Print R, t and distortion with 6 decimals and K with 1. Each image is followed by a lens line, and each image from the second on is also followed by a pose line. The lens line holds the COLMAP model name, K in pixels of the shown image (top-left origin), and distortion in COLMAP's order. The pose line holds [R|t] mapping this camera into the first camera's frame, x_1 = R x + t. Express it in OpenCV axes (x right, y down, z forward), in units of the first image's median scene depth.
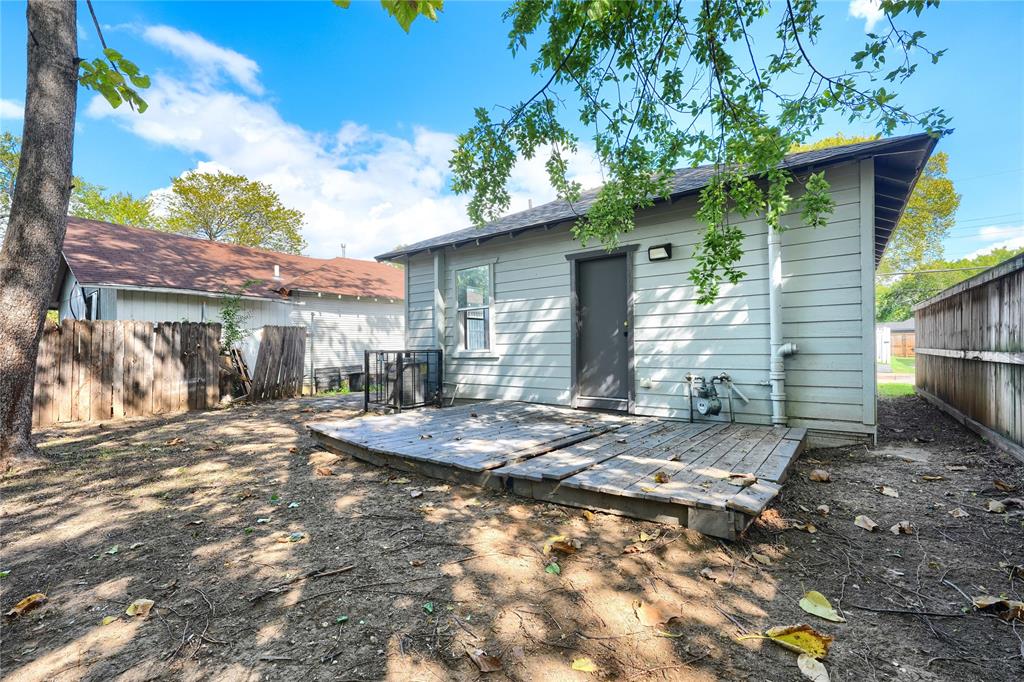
lens RADIAL K [[447.3, 0, 511.9], [0, 447.3, 346.2], [0, 0, 1]] dist [0.002585, 0.000234]
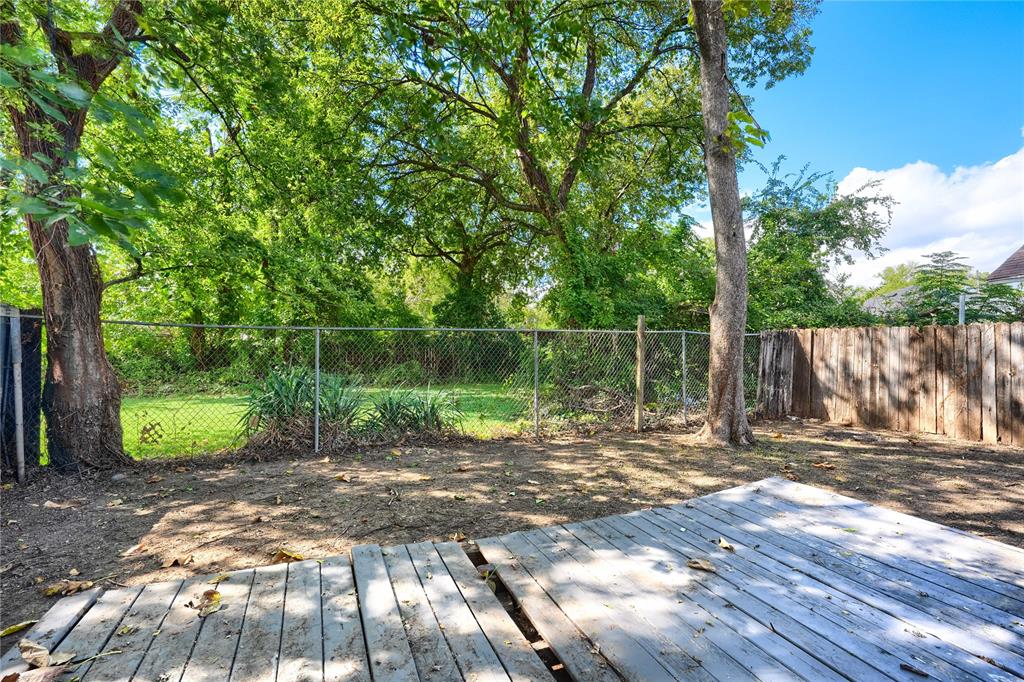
lens RADIAL K [[447.3, 0, 511.5], [0, 447.3, 342.5], [0, 0, 1]] dist [0.002585, 0.000234]
pose [[-0.477315, 0.004046, -0.878723, 0.274441], [0.015843, 0.999866, -0.004002, -0.033722], [0.878589, -0.015832, -0.477316, 0.663602]]
